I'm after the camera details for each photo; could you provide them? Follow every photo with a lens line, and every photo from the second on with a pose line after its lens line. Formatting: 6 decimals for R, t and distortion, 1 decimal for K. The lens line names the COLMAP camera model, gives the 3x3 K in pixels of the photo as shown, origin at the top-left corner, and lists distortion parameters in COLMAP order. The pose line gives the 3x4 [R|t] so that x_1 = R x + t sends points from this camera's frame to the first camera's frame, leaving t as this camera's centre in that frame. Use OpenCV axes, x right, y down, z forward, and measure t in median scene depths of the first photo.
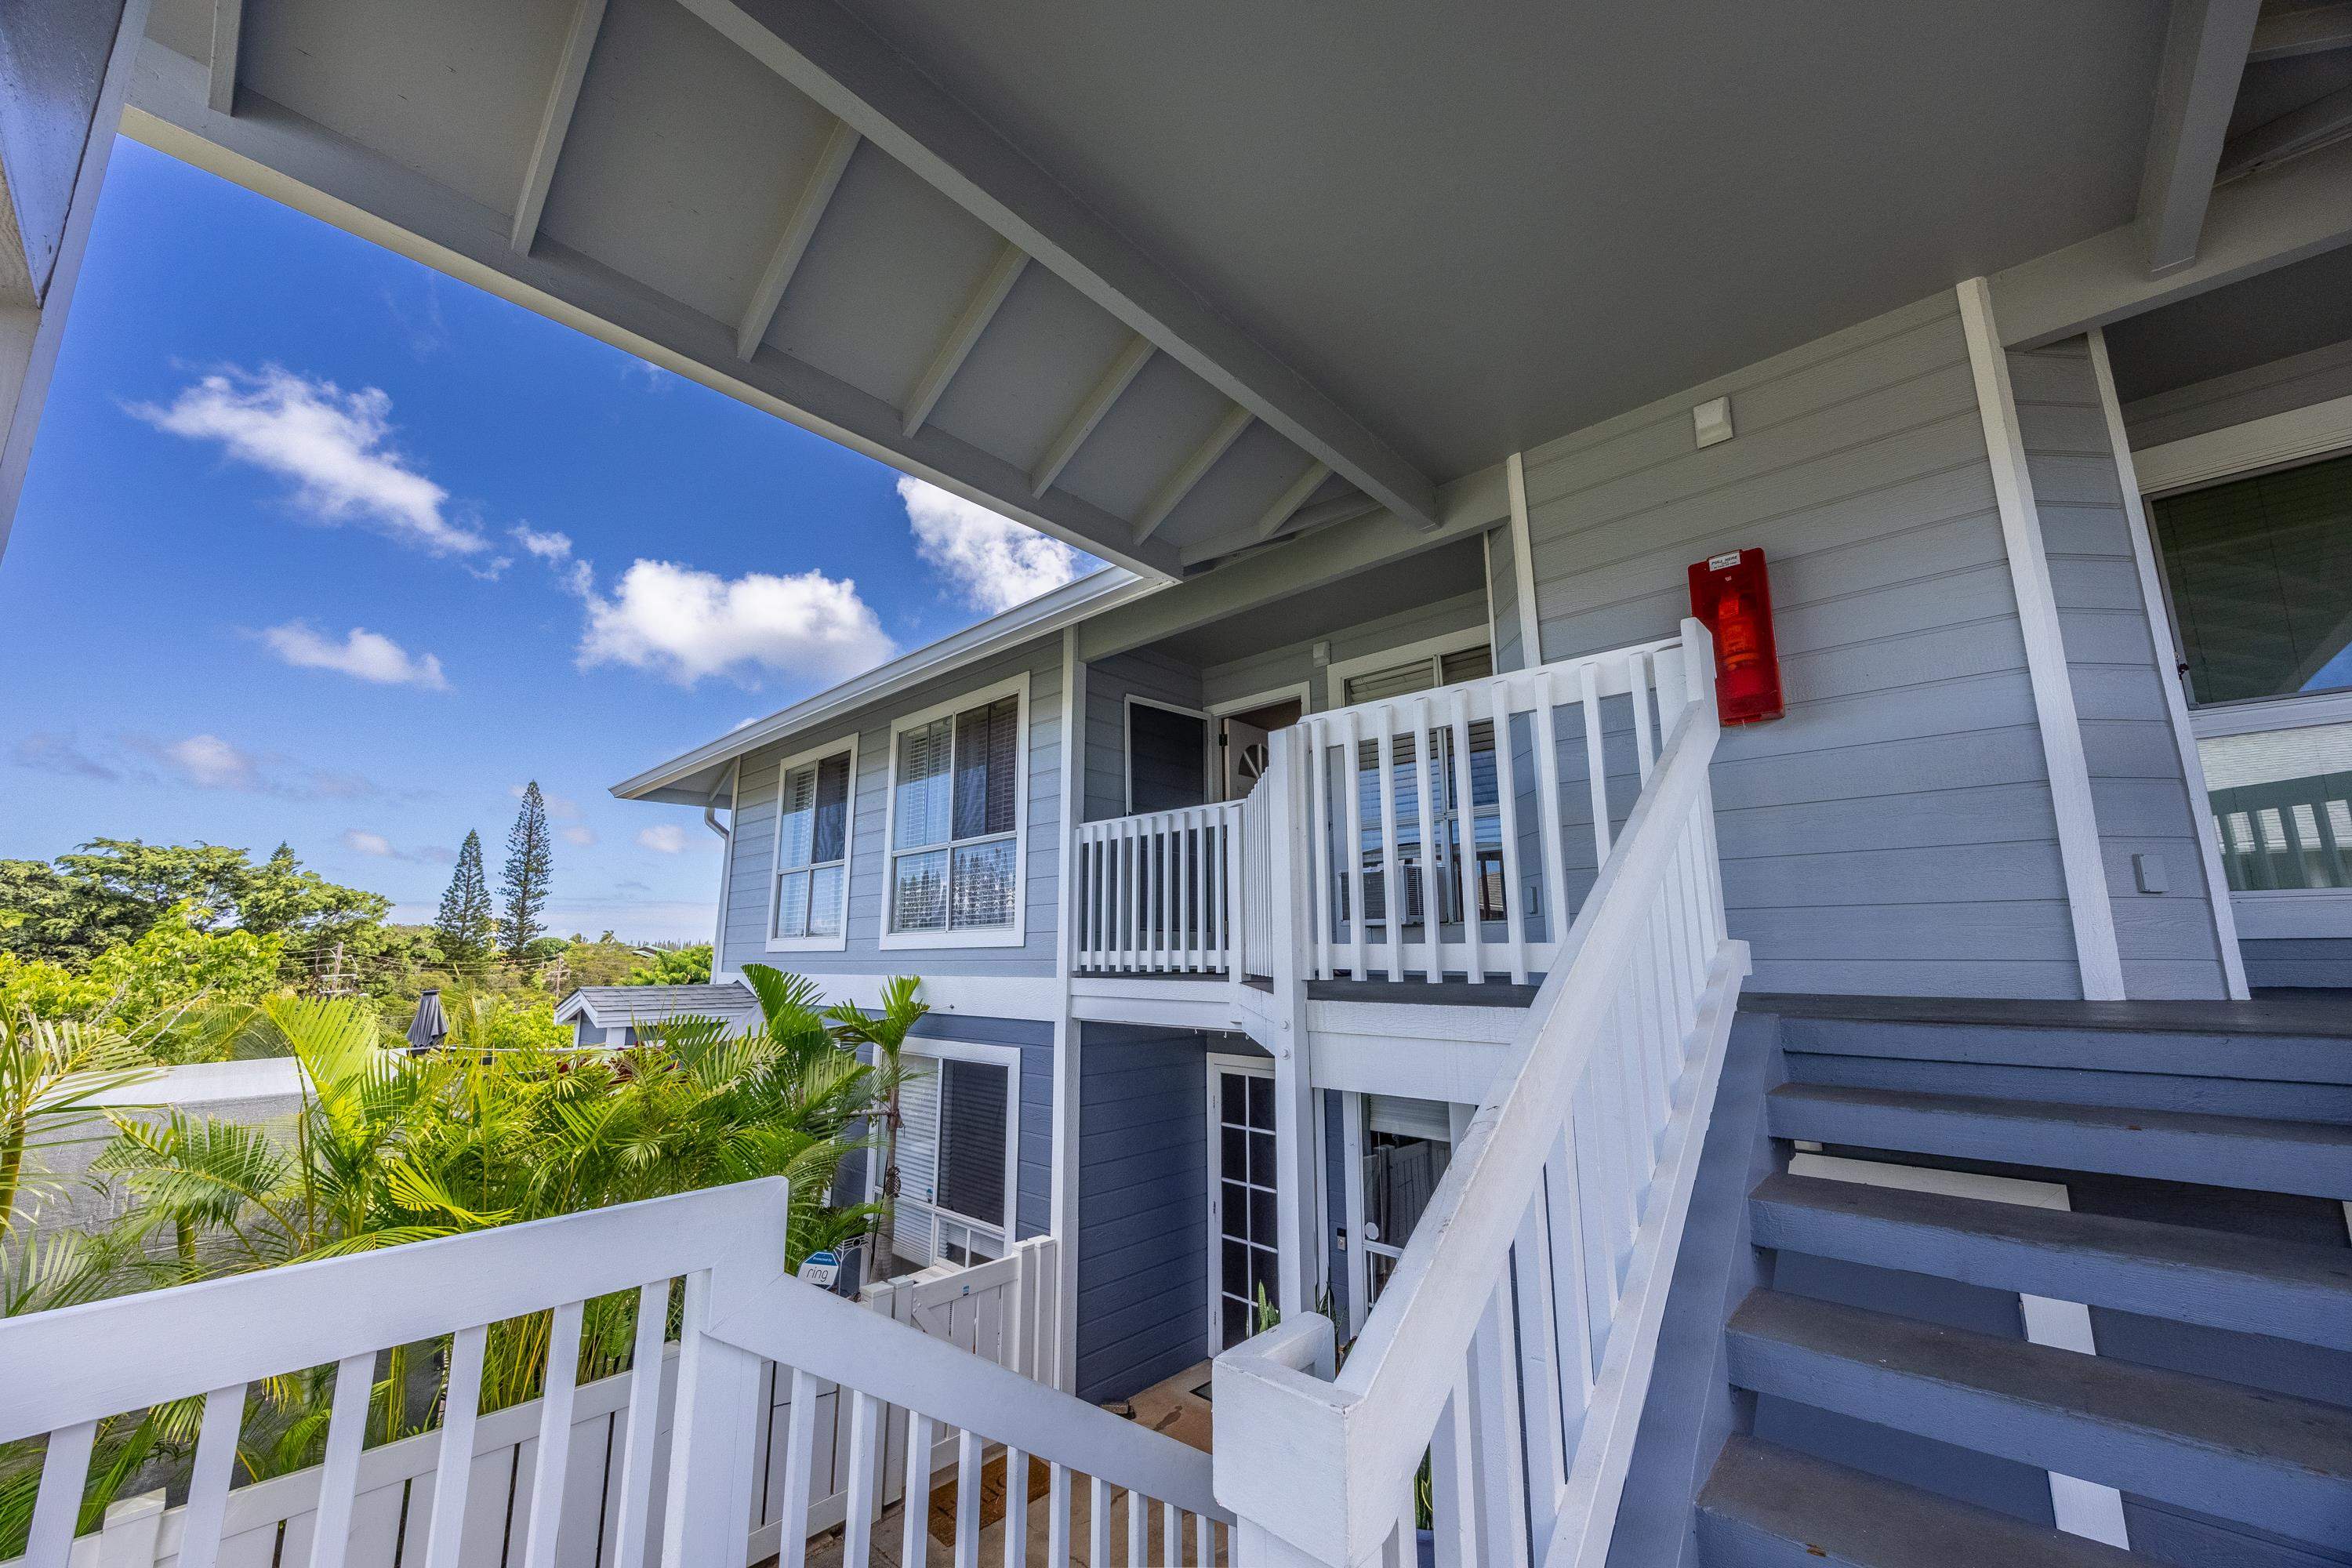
lens RADIAL K [[895.7, 0, 1173.0], [0, 895.7, 784.1], [0, 0, 1]] dist [0.001153, 0.000030]
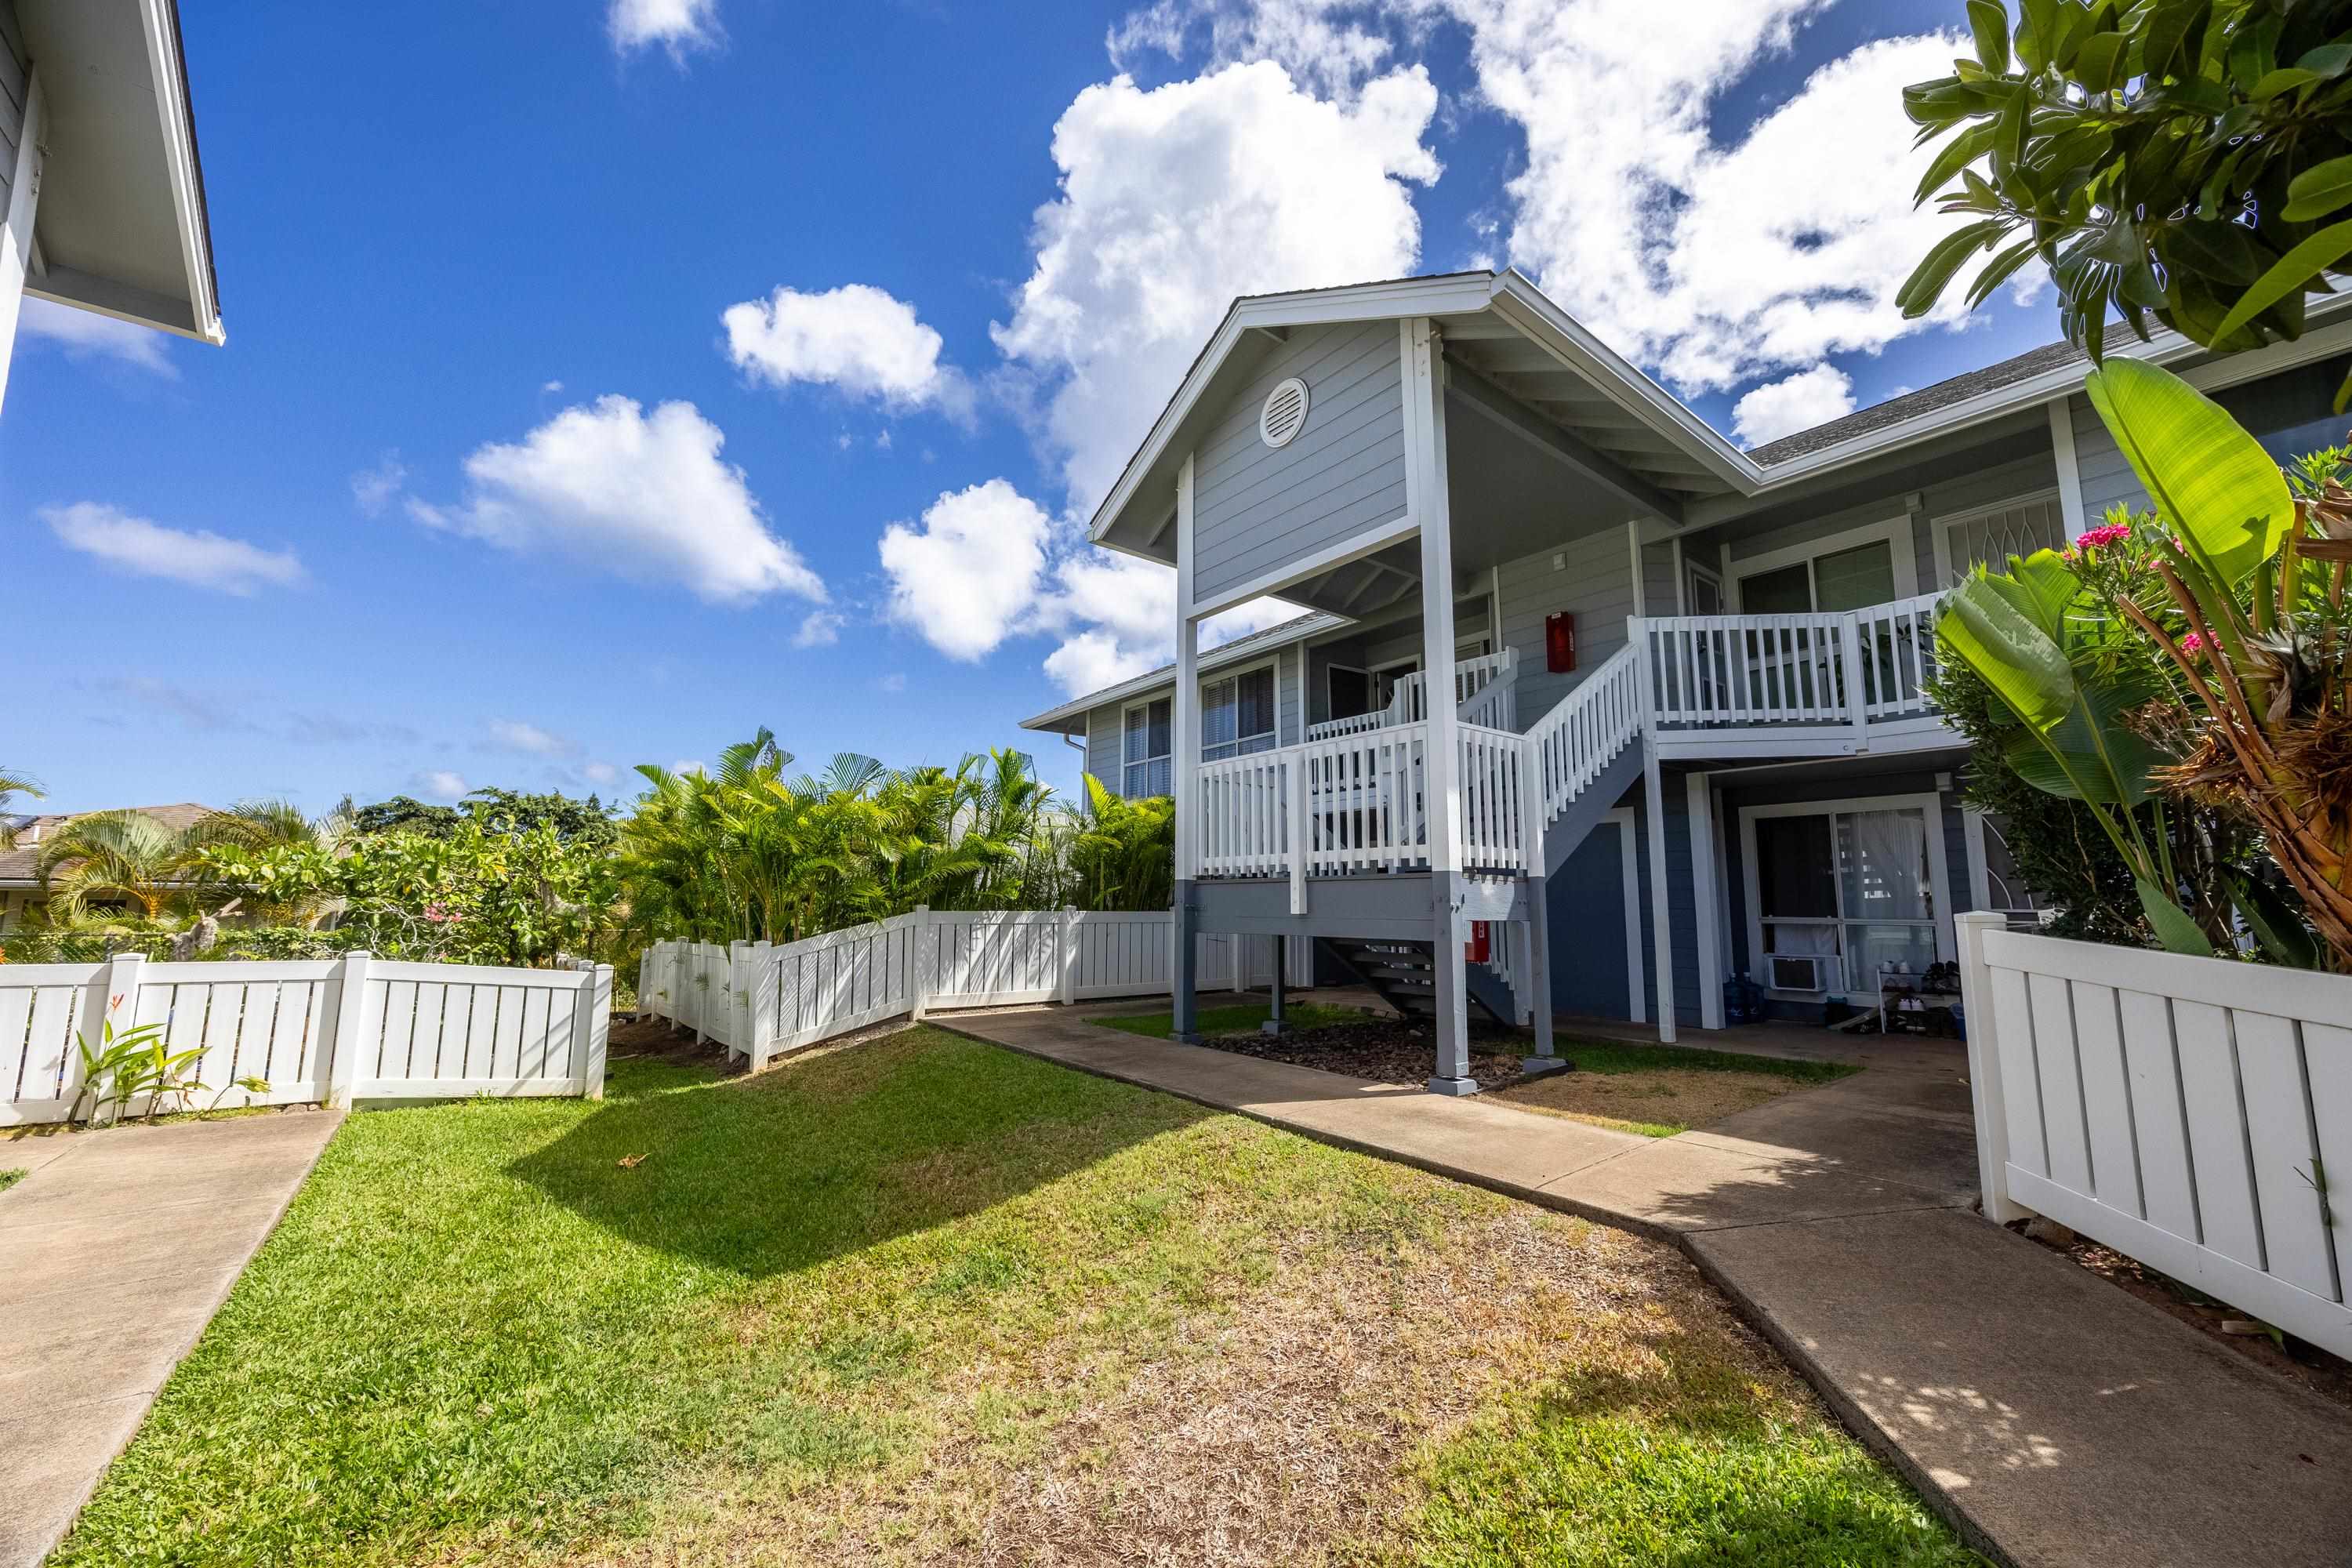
lens RADIAL K [[895.7, 0, 1173.0], [0, 895.7, 784.1], [0, 0, 1]] dist [0.001153, 0.000030]
pose [[0.986907, -0.012140, -0.160831, -0.083790], [0.020634, 0.998473, 0.051252, 0.070081], [0.159964, -0.053899, 0.985650, -1.219743]]
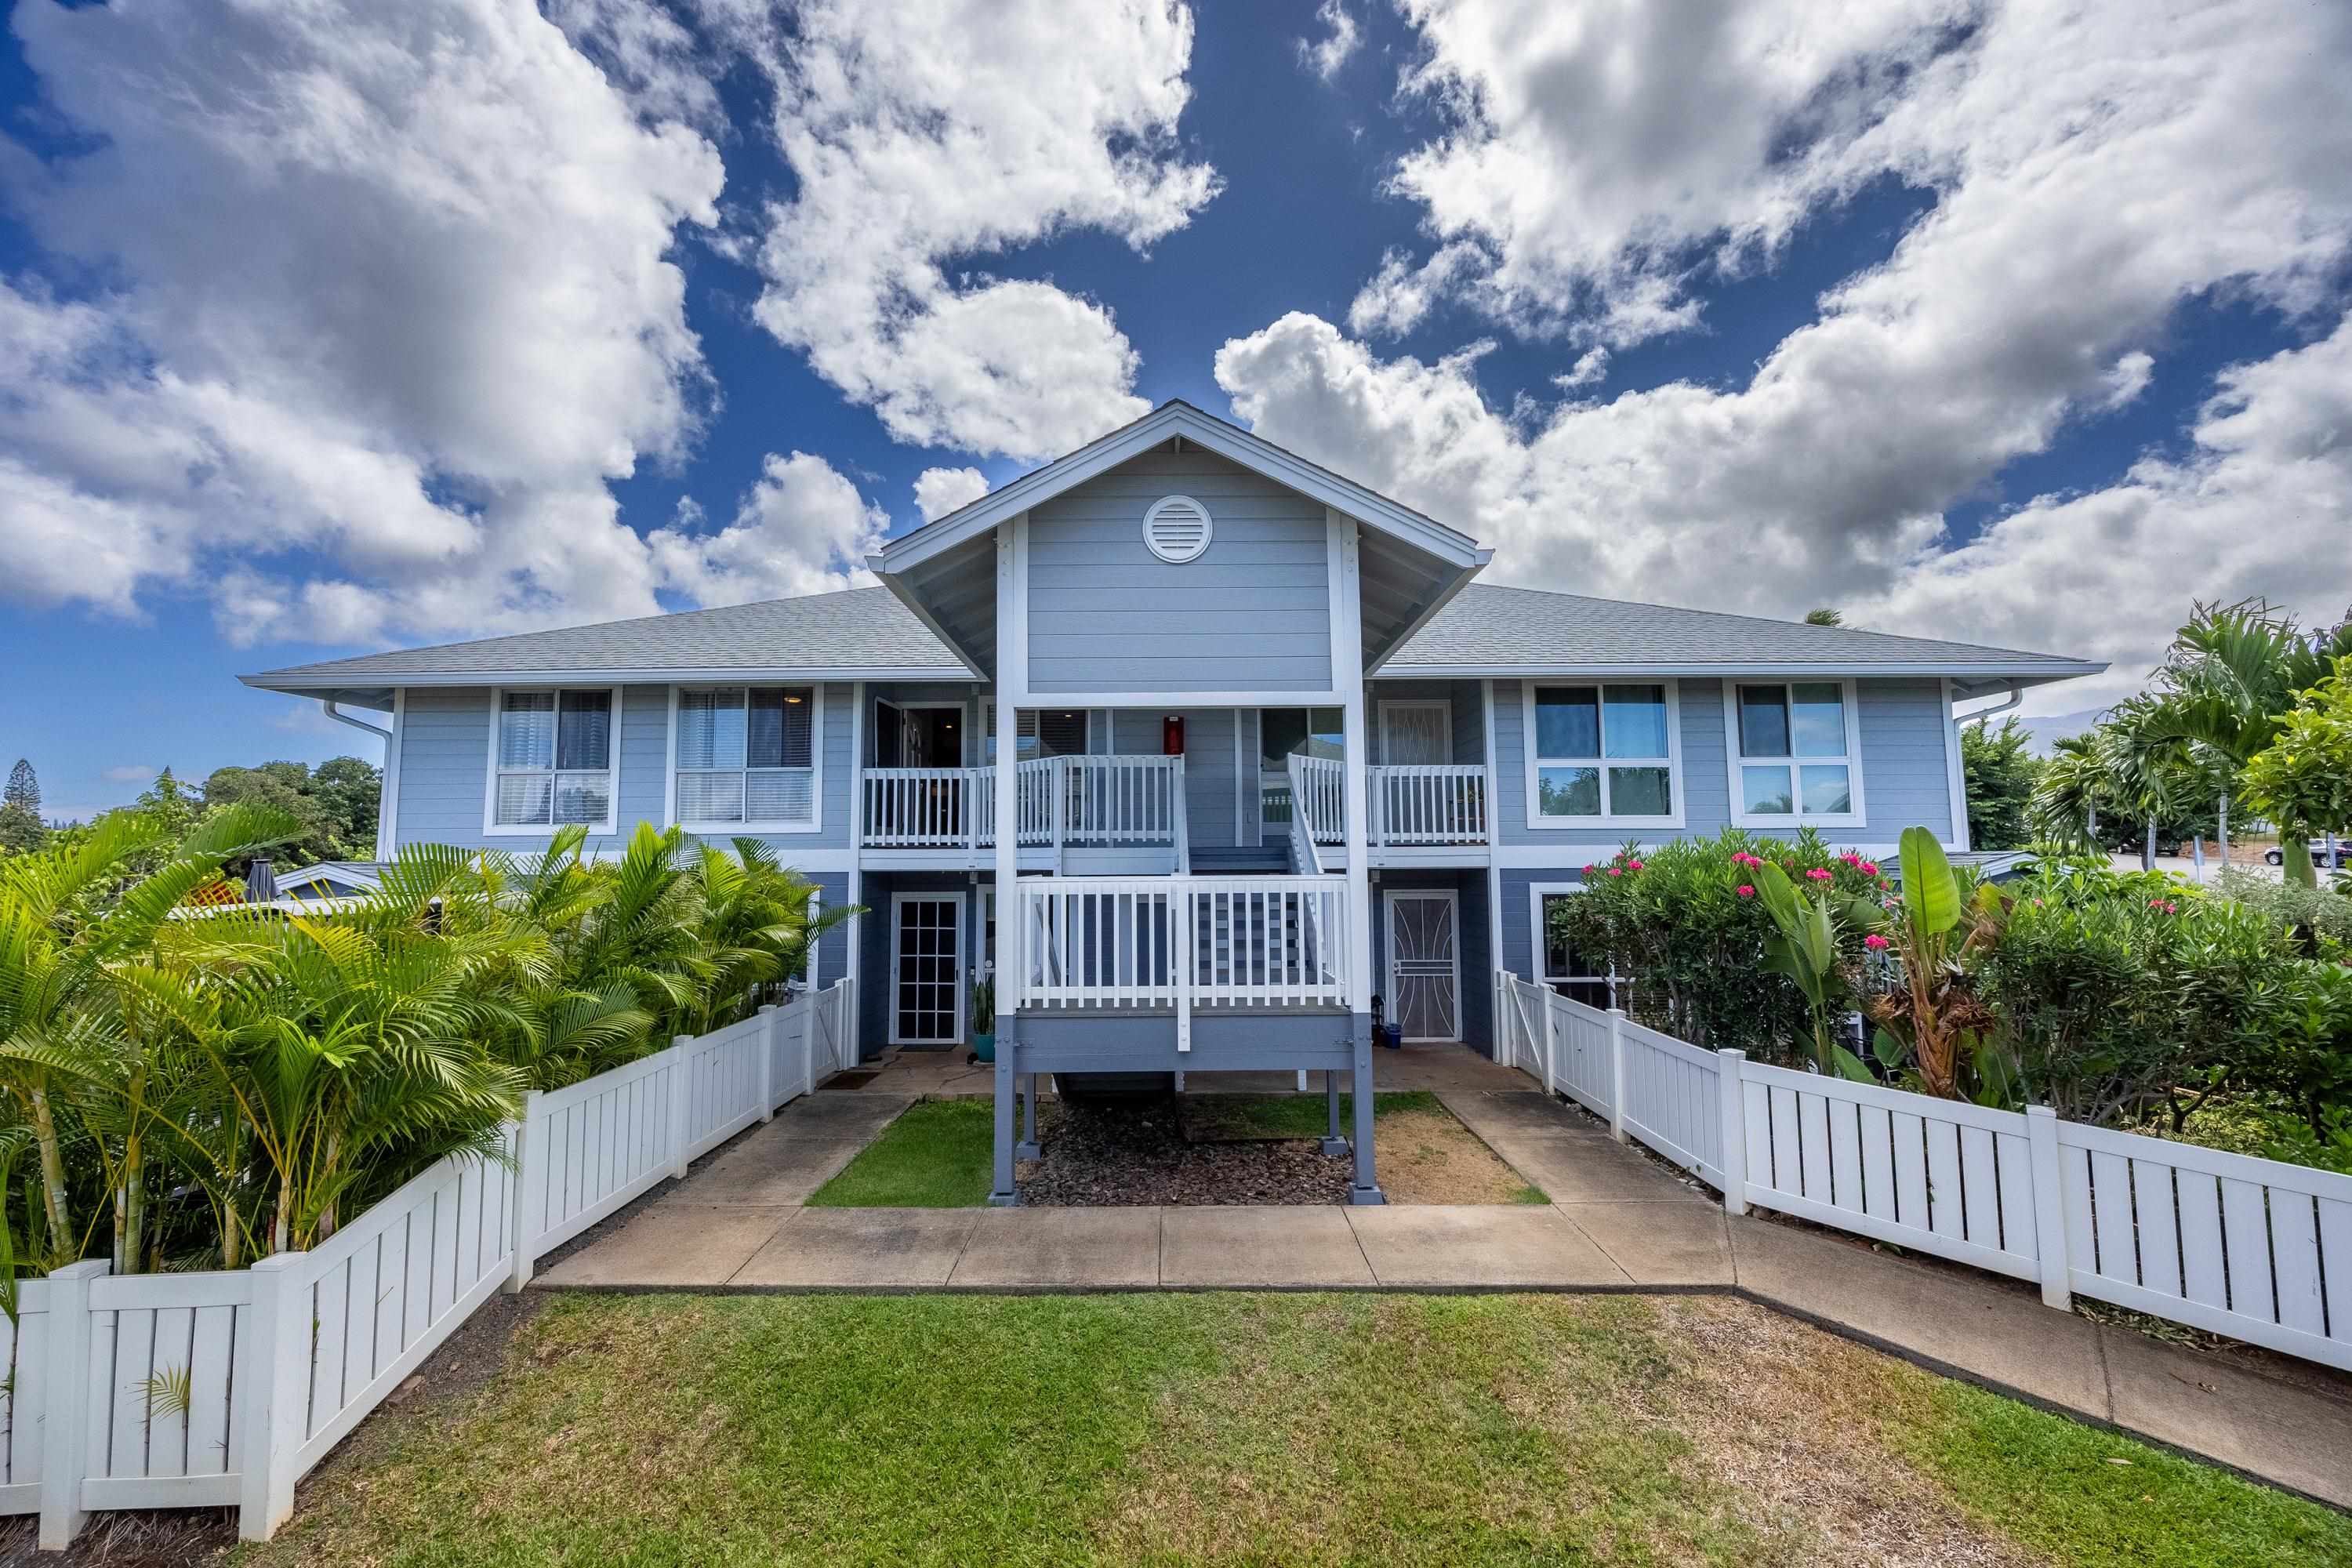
lens RADIAL K [[895.7, 0, 1173.0], [0, 895.7, 784.1], [0, 0, 1]] dist [0.001153, 0.000030]
pose [[0.728095, 0.059561, 0.682884, -0.960227], [-0.125877, 0.990894, 0.047784, -0.098740], [-0.673820, -0.120751, 0.728962, -0.843469]]
